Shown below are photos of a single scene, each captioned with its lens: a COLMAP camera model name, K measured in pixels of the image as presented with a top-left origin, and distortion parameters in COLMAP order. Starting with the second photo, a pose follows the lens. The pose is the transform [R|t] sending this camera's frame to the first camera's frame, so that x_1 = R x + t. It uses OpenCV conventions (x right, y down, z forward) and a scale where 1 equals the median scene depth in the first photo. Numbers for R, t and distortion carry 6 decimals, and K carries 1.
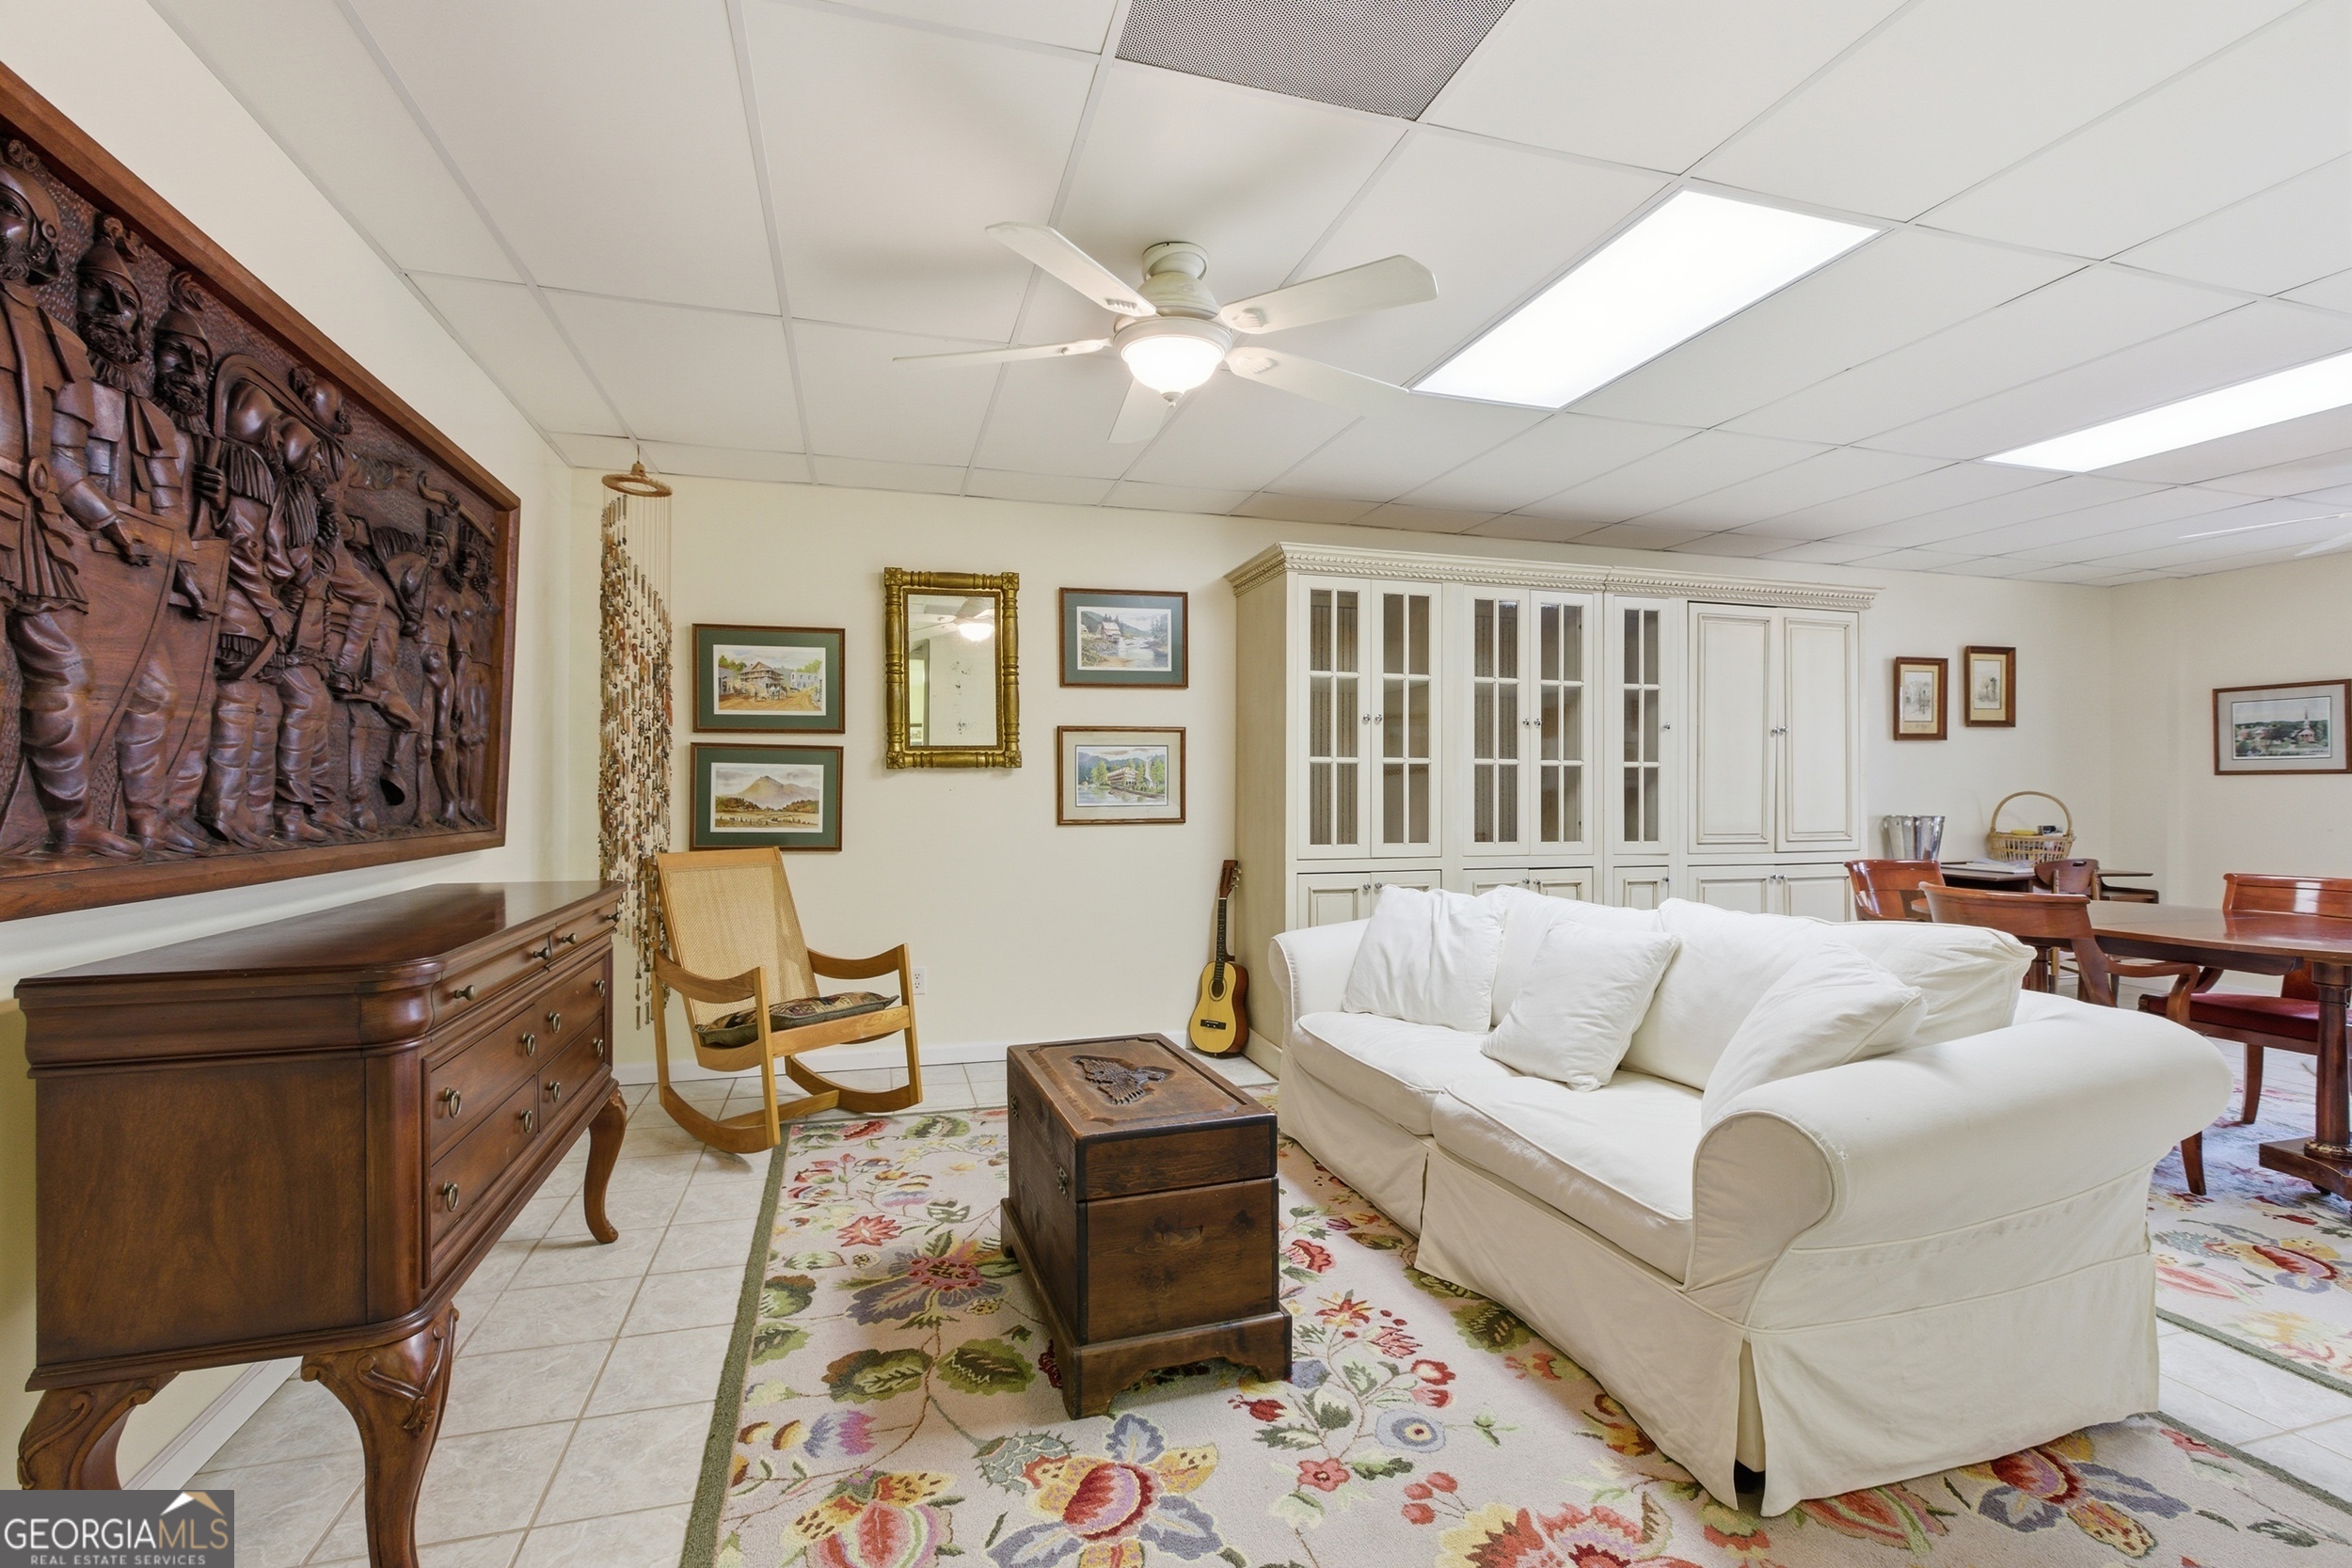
lens RADIAL K [[1045.6, 0, 1151.7], [0, 1045.6, 787.4], [0, 0, 1]] dist [-0.010825, 0.001986]
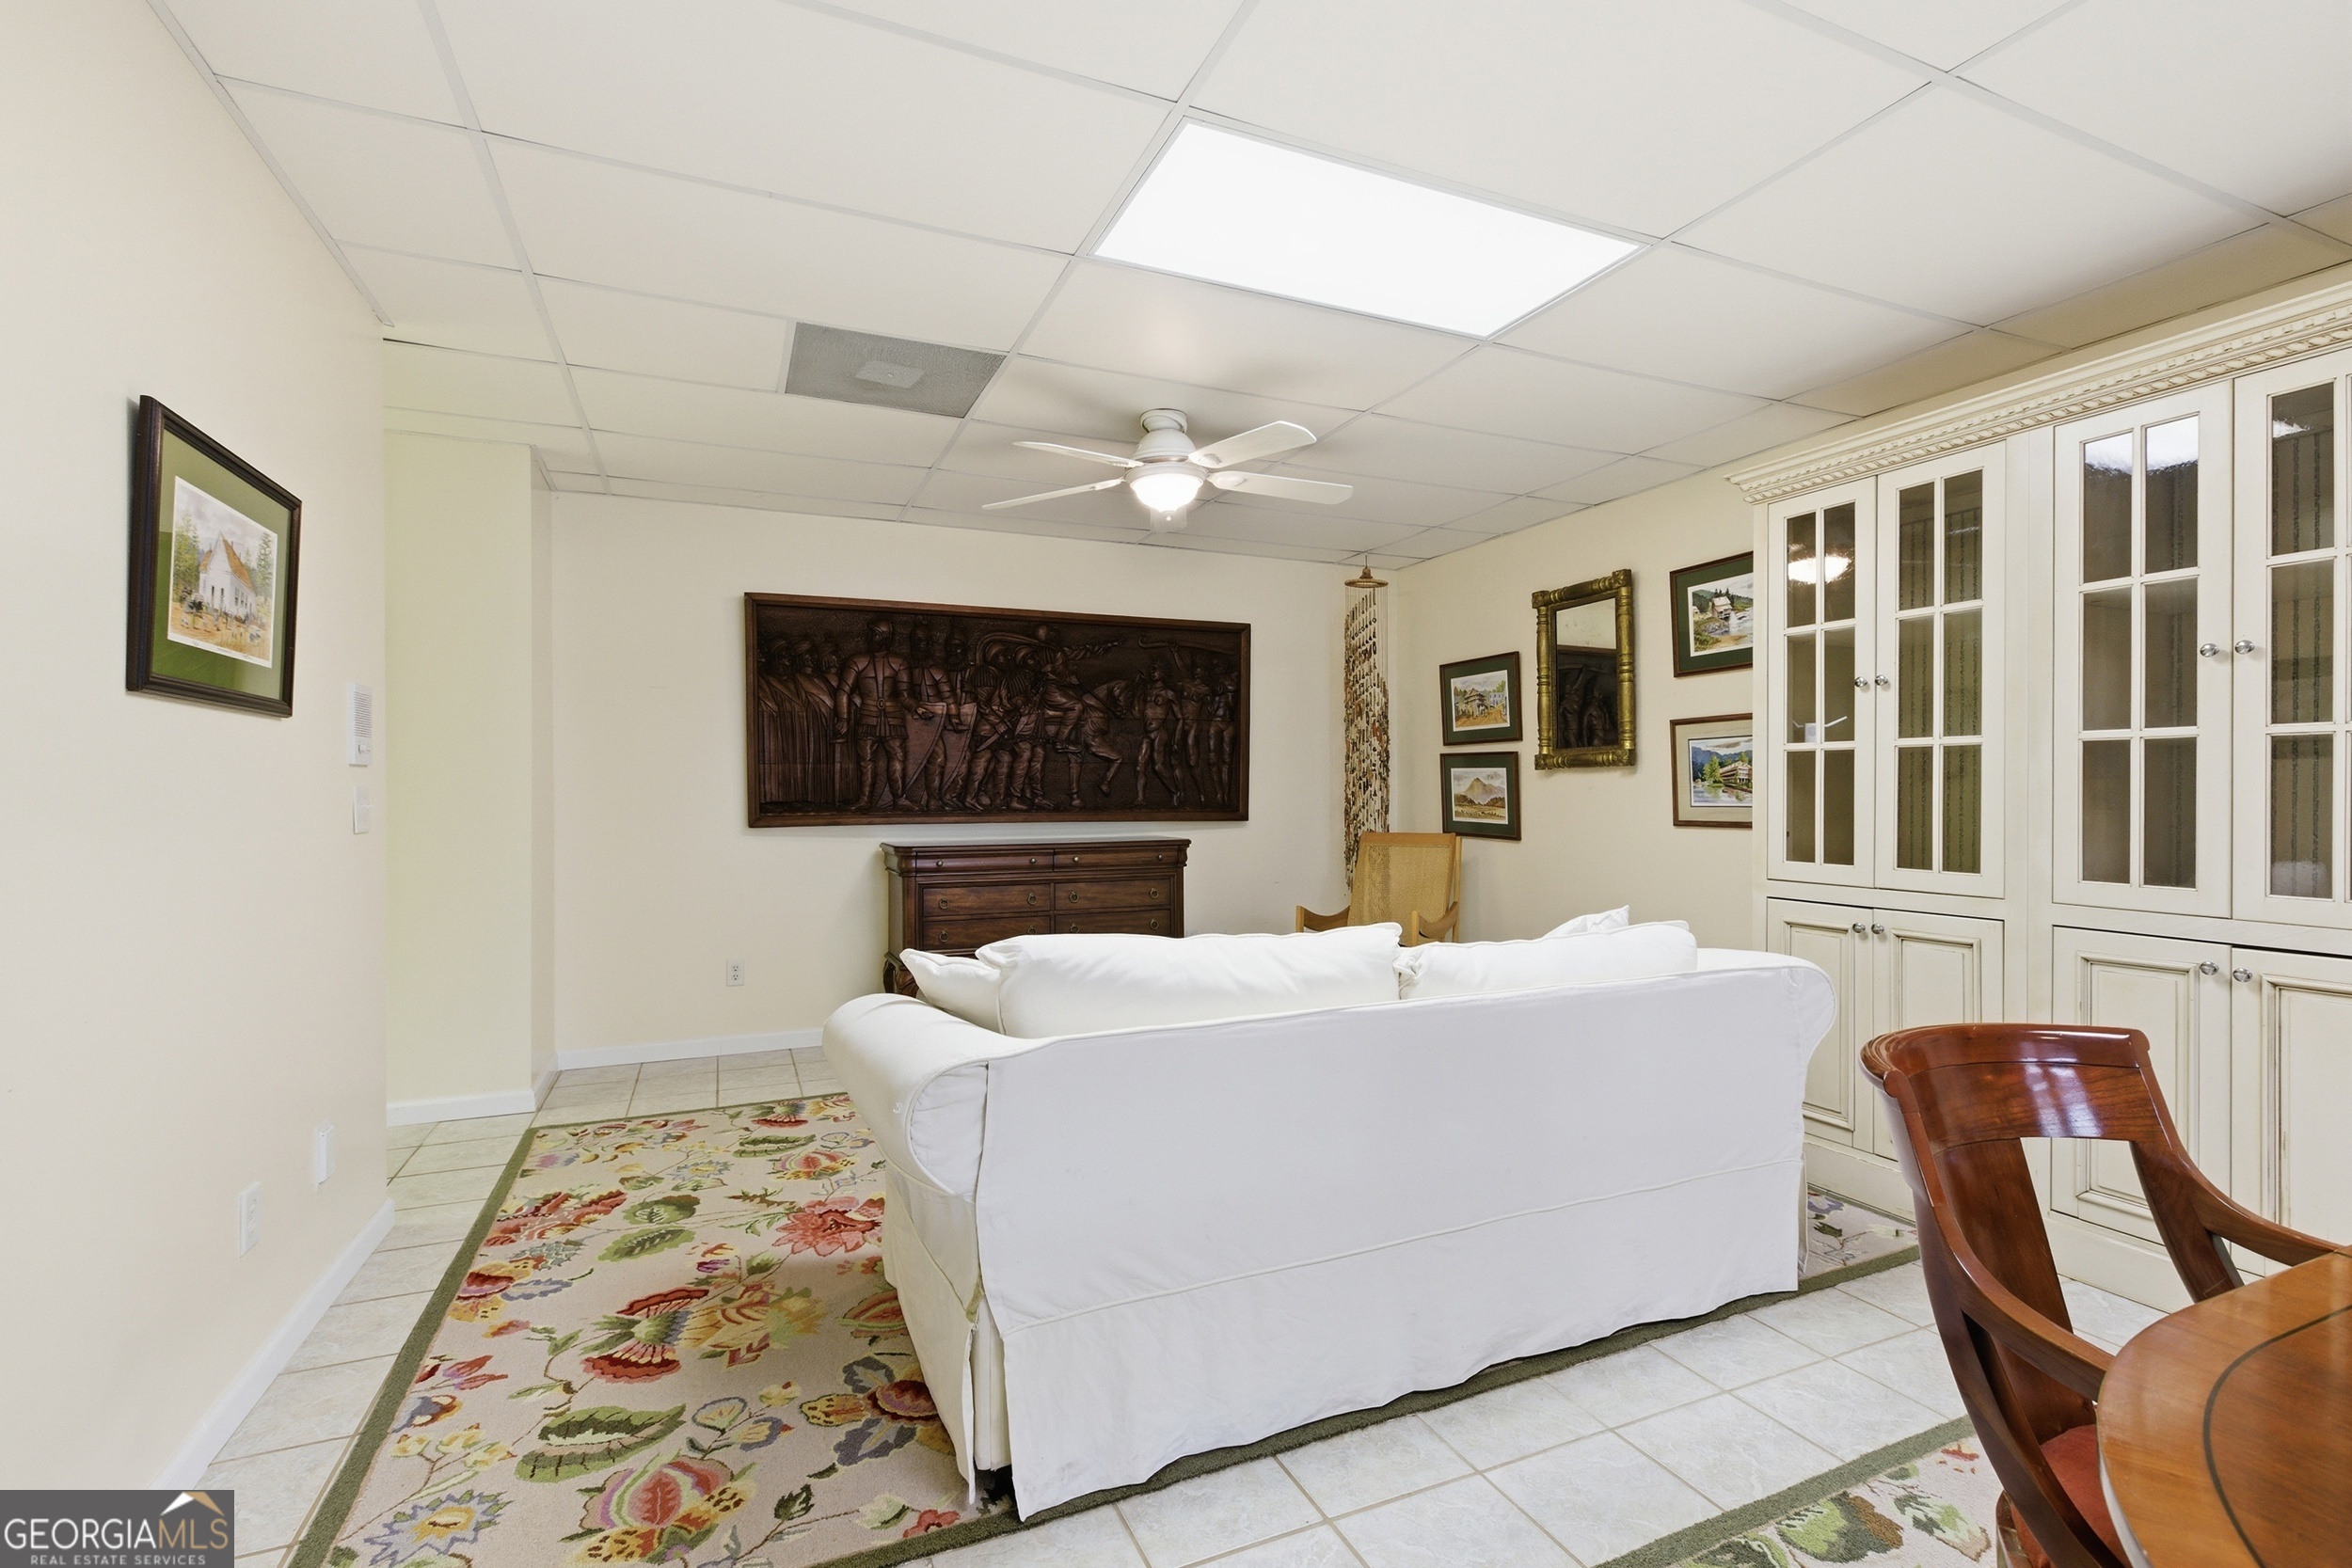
lens RADIAL K [[1045.6, 0, 1185.9], [0, 1045.6, 785.3], [0, 0, 1]] dist [-0.010825, 0.001986]
pose [[0.143512, -0.004691, -0.989637, 0.780193], [0.004487, 0.999982, -0.004090, 0.001595], [0.989638, -0.003854, 0.143531, 0.441840]]
